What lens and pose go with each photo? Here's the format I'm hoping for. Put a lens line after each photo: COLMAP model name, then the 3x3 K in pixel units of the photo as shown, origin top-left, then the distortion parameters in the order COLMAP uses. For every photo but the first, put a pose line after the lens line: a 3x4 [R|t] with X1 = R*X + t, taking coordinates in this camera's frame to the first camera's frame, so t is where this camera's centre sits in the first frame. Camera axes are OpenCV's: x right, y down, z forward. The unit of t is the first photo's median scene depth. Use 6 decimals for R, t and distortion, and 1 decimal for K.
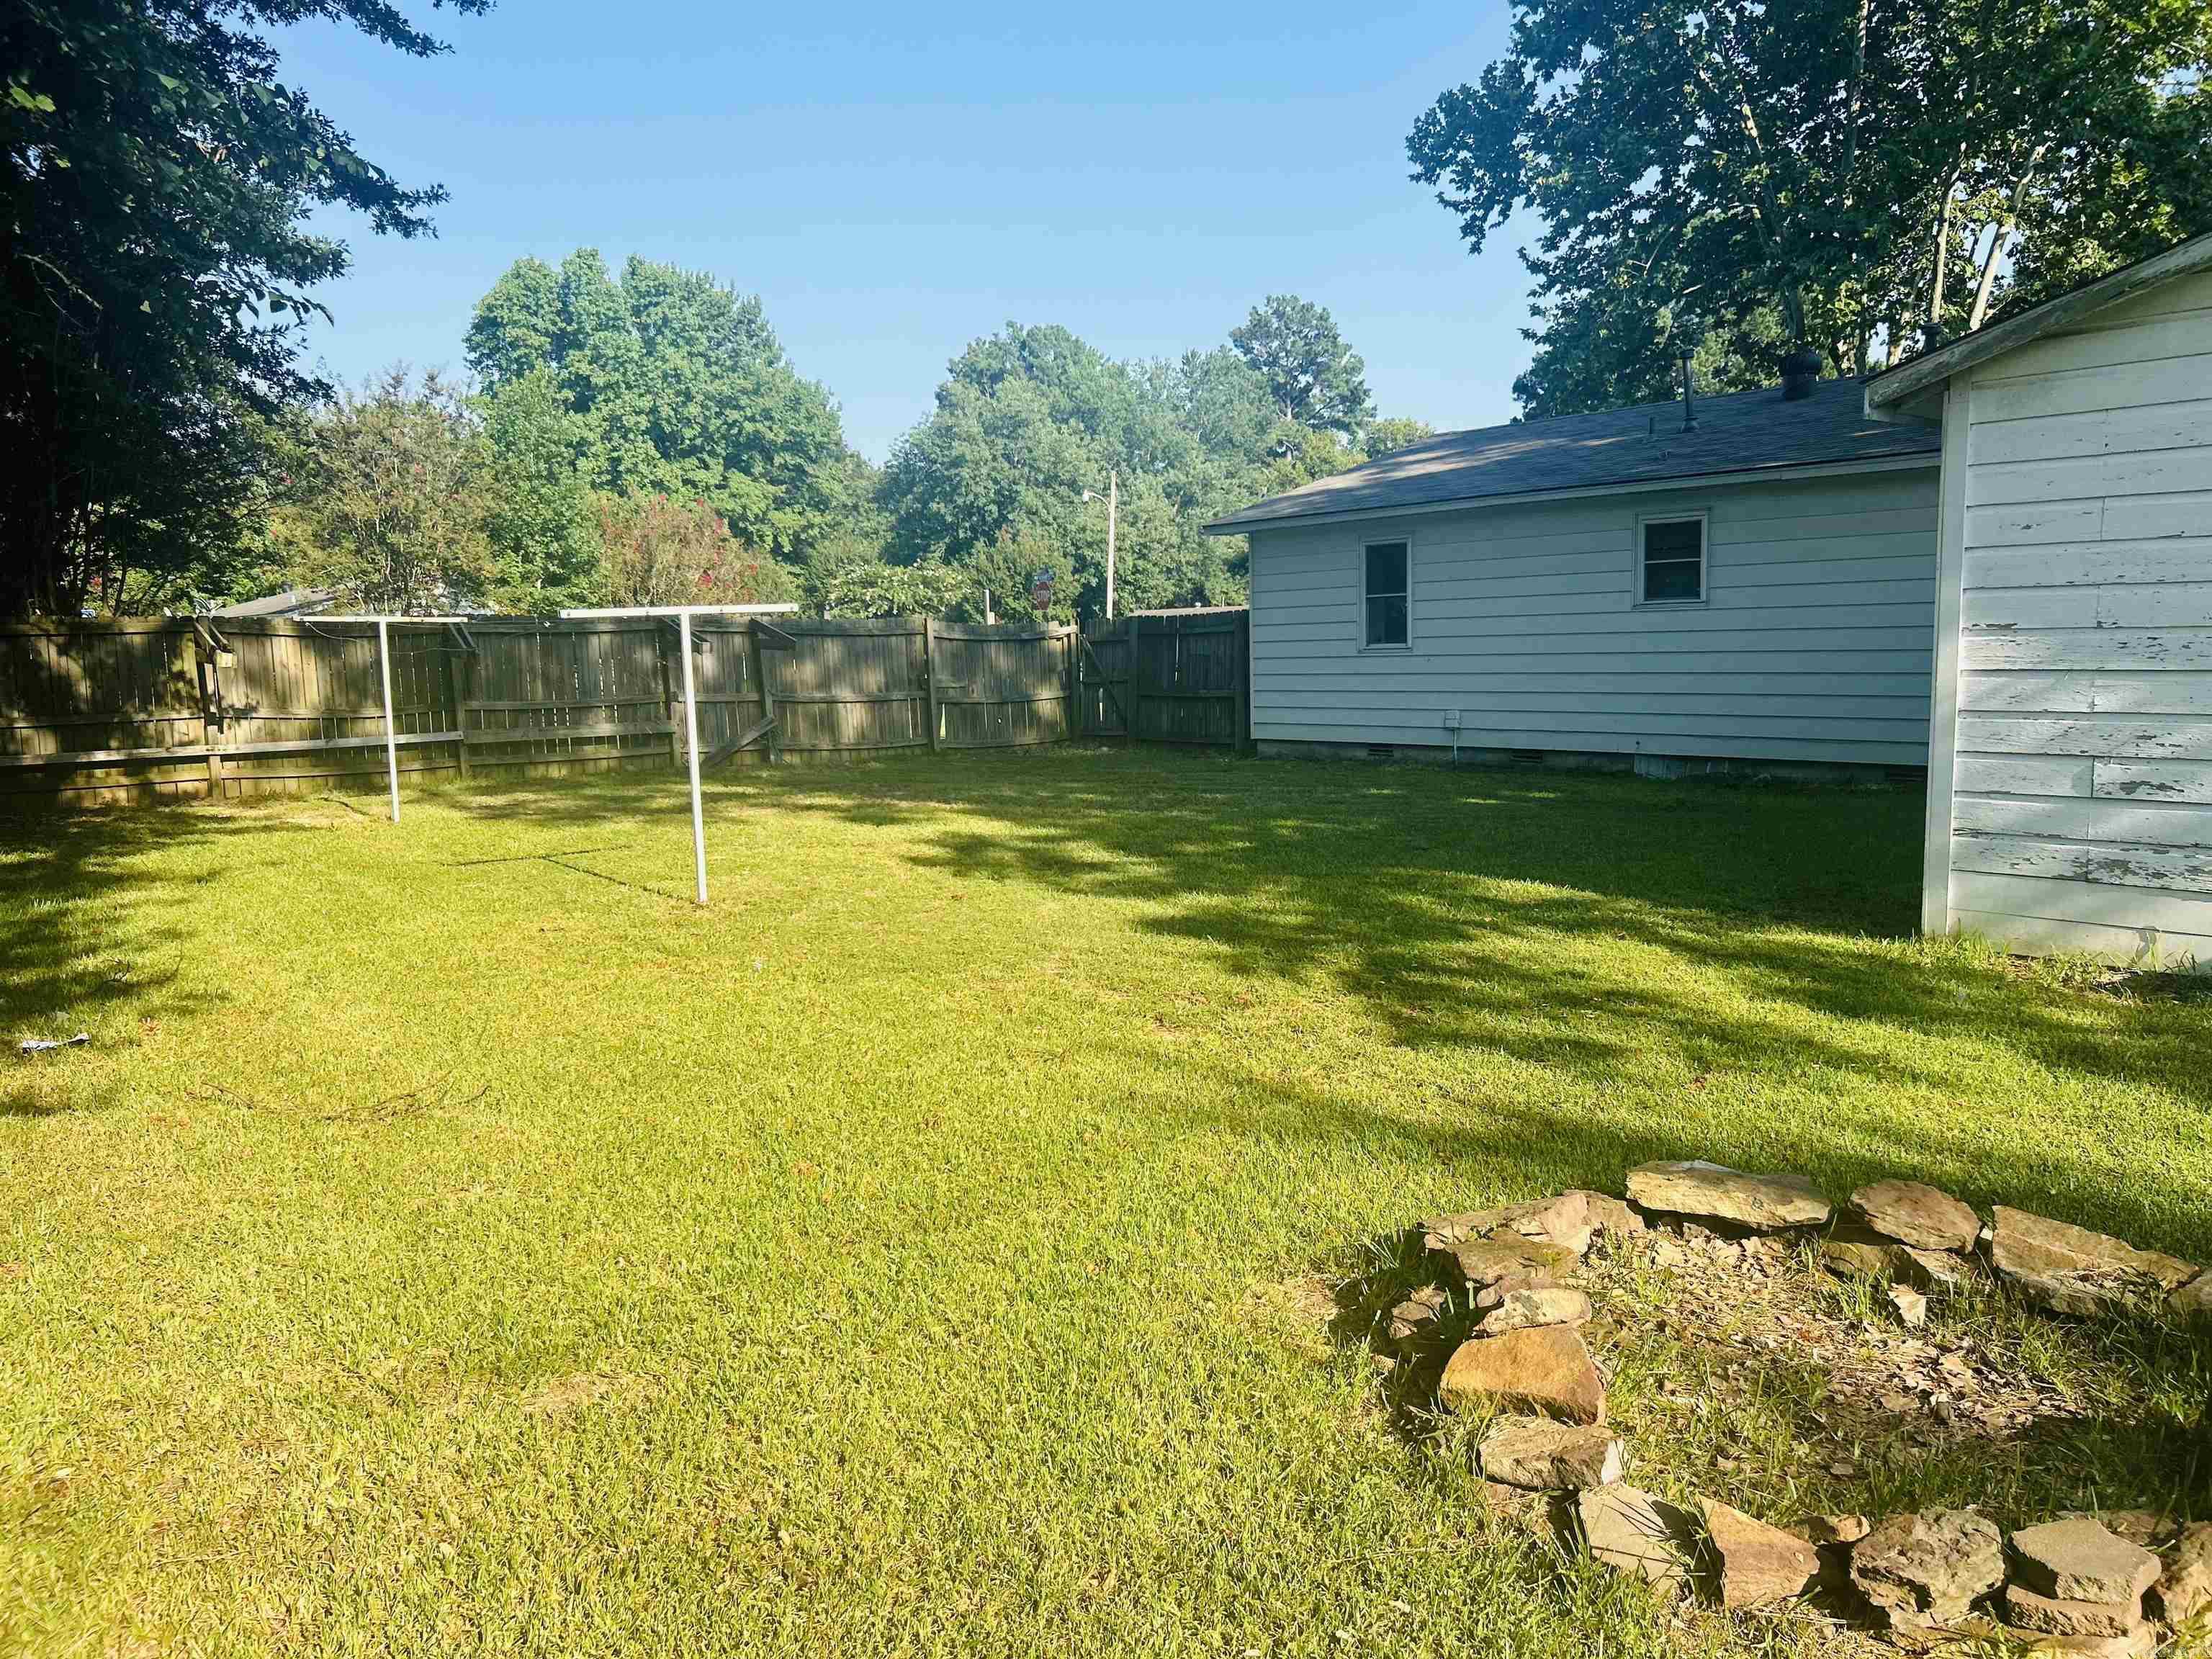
lens RADIAL K [[1673.9, 0, 1106.0], [0, 1673.9, 829.5], [0, 0, 1]] dist [0.058735, -0.091813]
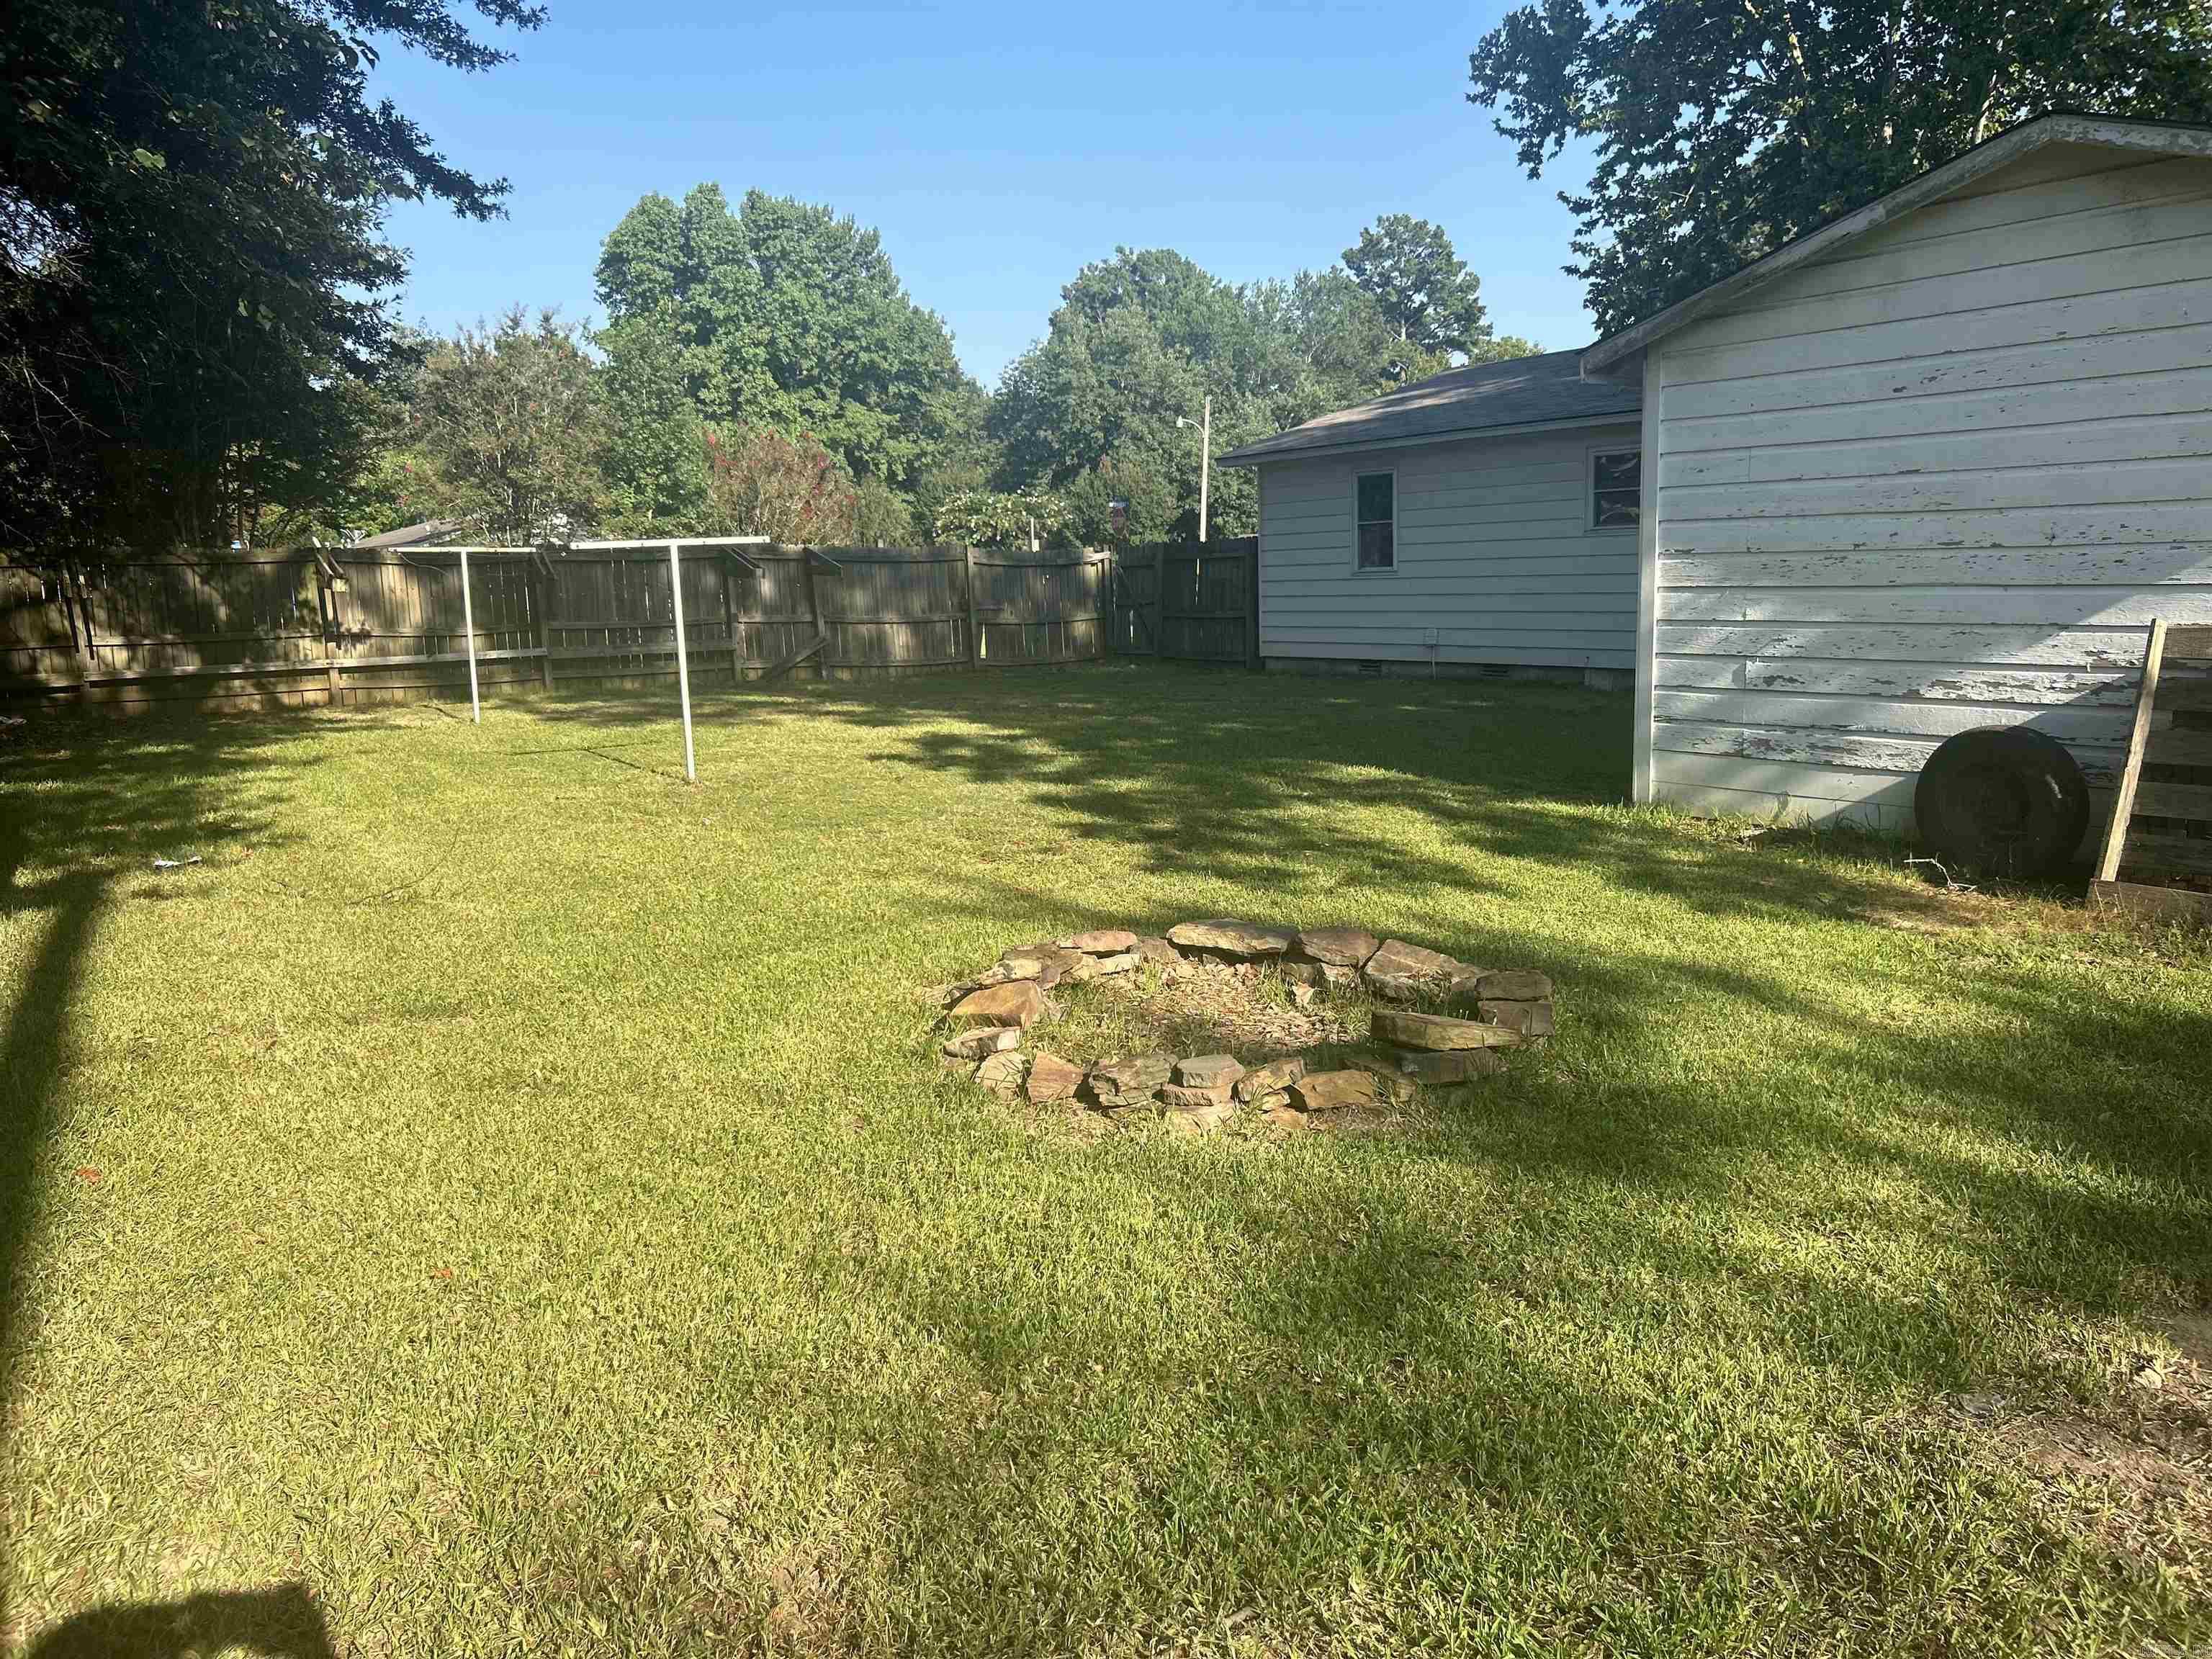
lens RADIAL K [[1674.5, 0, 1103.0], [0, 1674.5, 801.6], [0, 0, 1]] dist [0.081242, -0.137017]
pose [[0.997050, 0.005783, -0.076542, 0.068930], [-0.003661, 0.999606, 0.027841, 0.010315], [0.076673, -0.027478, 0.996678, -0.093558]]
